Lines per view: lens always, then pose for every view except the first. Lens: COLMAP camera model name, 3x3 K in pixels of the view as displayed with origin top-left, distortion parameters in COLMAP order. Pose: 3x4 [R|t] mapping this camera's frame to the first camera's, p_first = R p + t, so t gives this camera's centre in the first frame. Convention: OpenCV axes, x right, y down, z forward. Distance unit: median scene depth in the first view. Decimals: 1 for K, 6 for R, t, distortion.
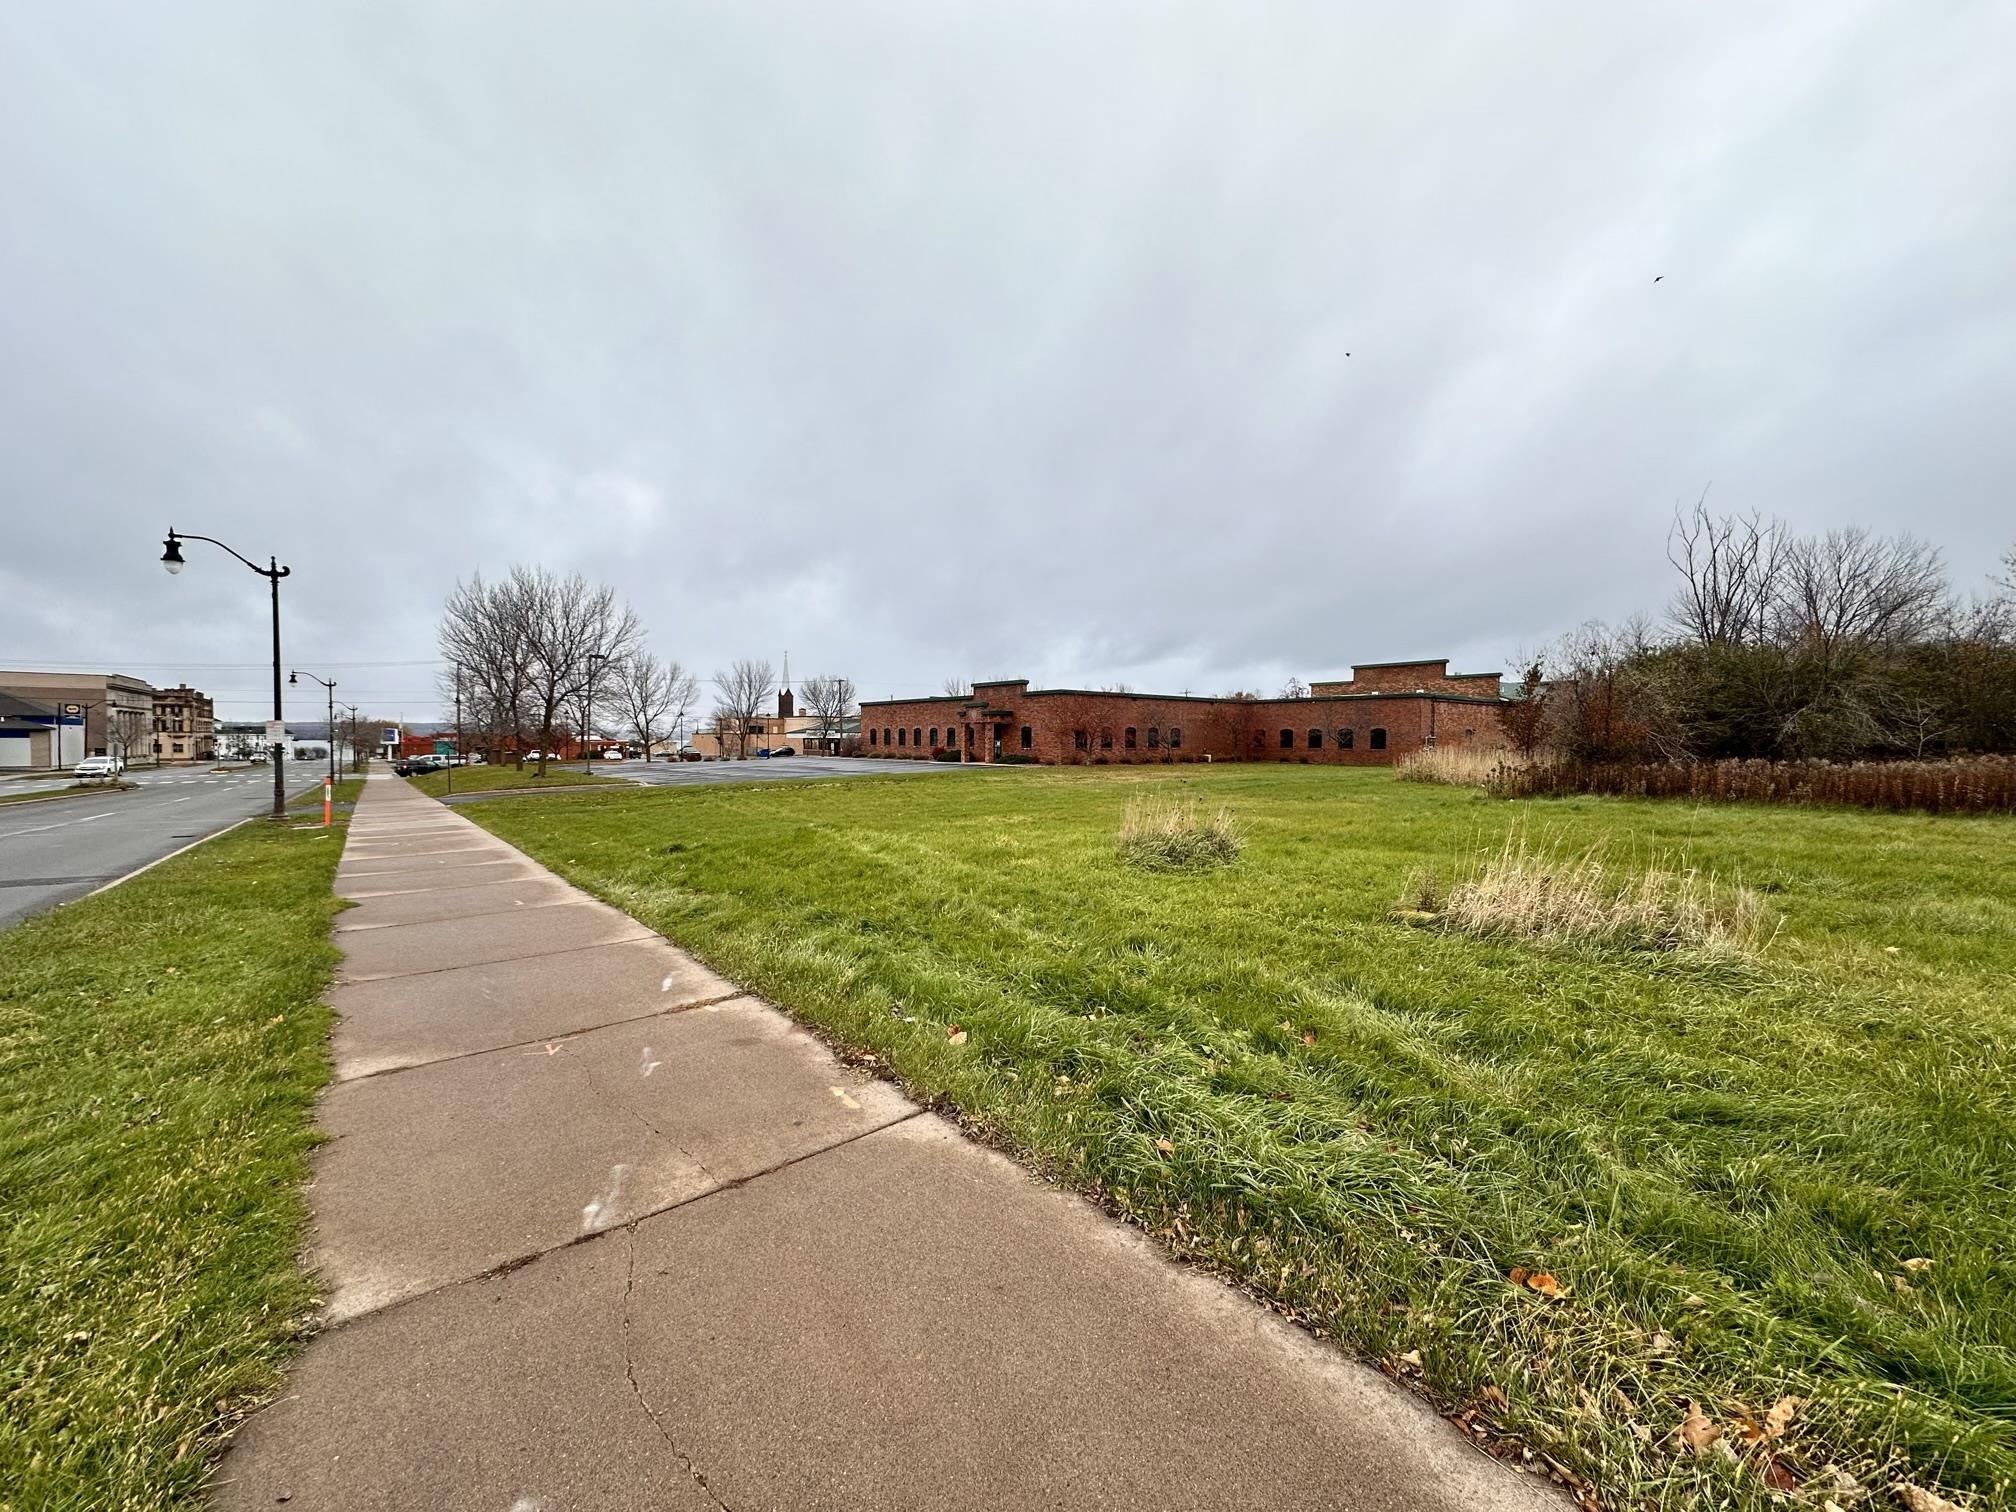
lens RADIAL K [[795.6, 0, 974.9], [0, 795.6, 749.2], [0, 0, 1]] dist [-0.006053, 0.001361]
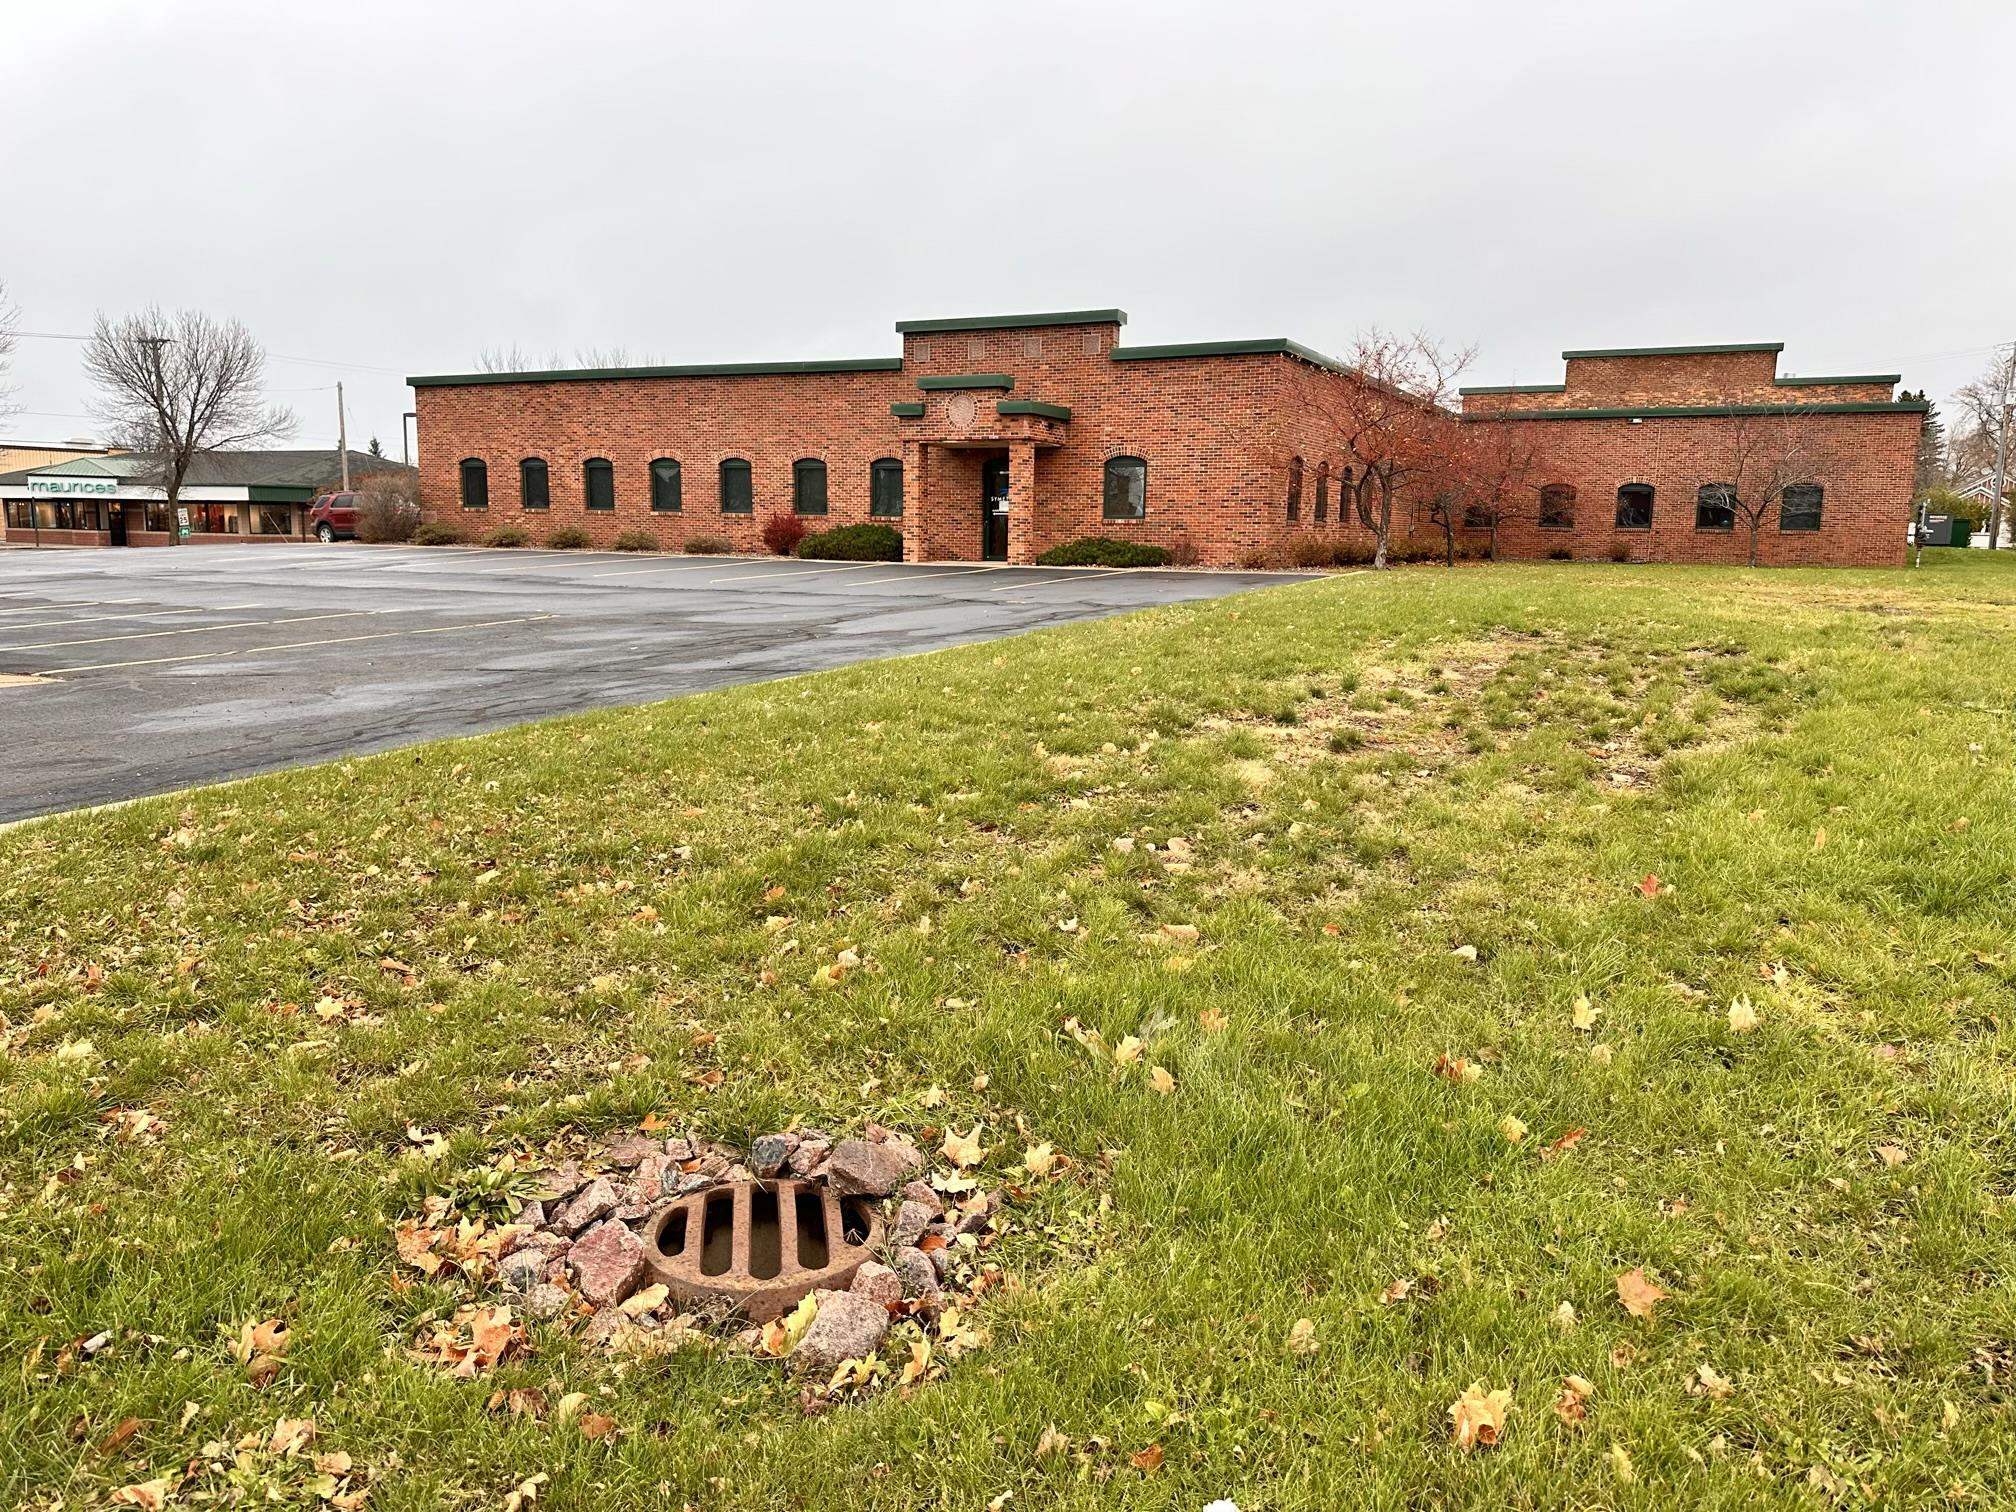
lens RADIAL K [[1438.8, 0, 1004.6], [0, 1438.8, 758.9], [0, 0, 1]] dist [0.047613, -0.054340]
pose [[0.902851, -0.057428, 0.426101, -0.227008], [-0.007316, 0.988844, 0.148773, 0.007815], [-0.429891, -0.137437, 0.892359, 0.413339]]
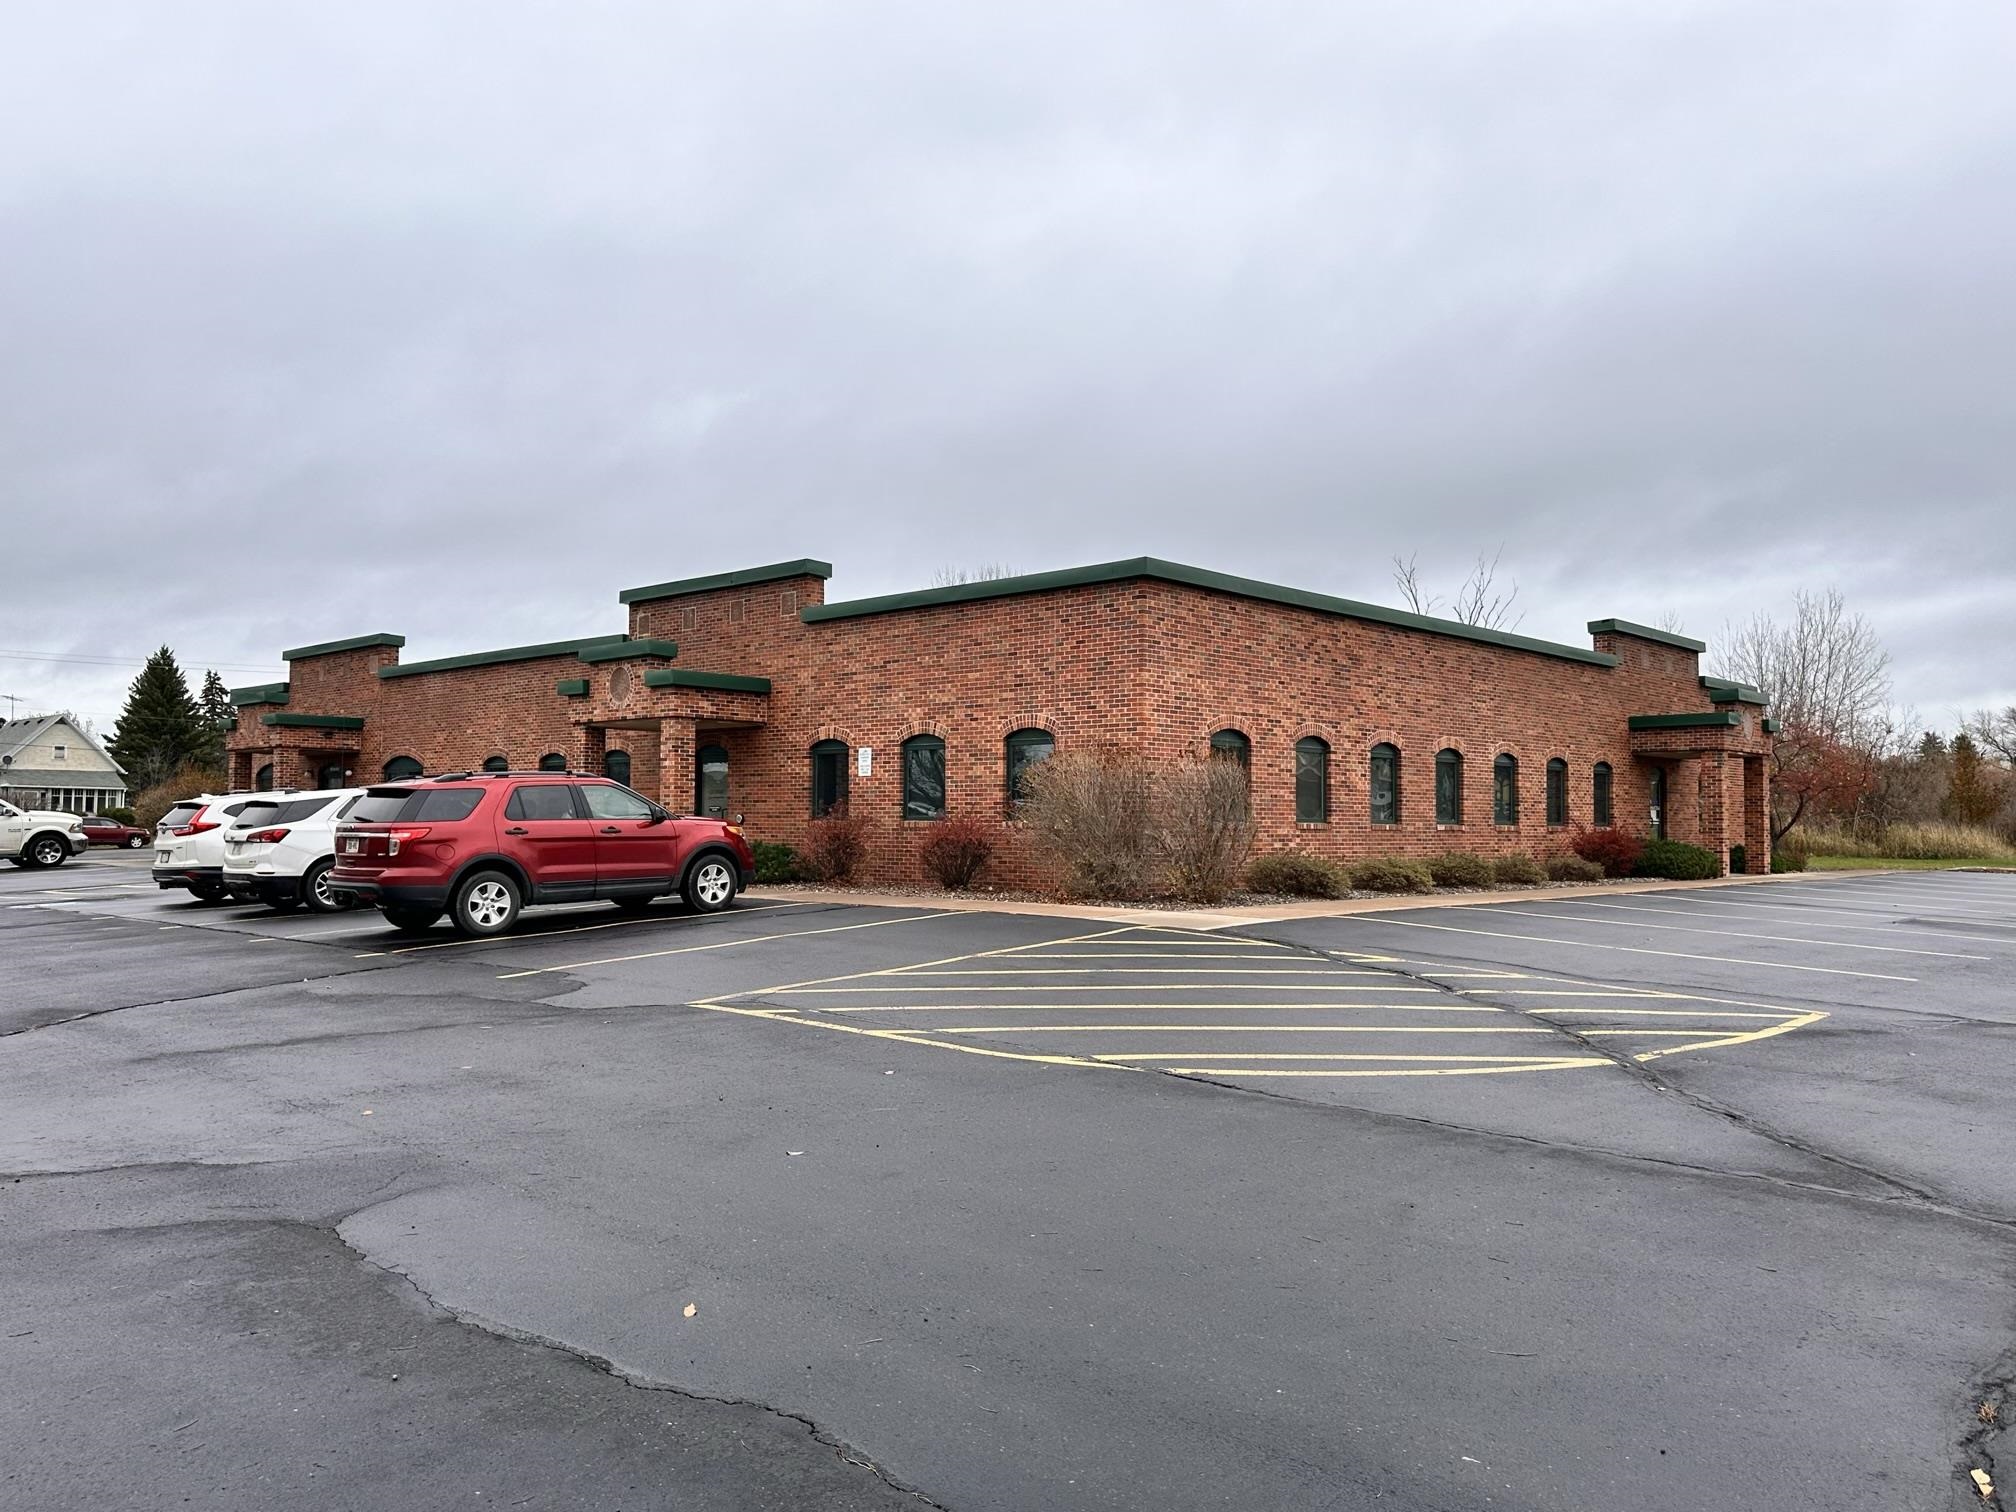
lens RADIAL K [[1566.3, 0, 1015.1], [0, 1566.3, 743.3], [0, 0, 1]] dist [0.010627, -0.002291]
pose [[-0.187669, 0.046666, 0.981123, -0.542103], [0.009631, 0.998910, -0.045670, -0.008962], [-0.982185, 0.000879, -0.187914, 1.316703]]
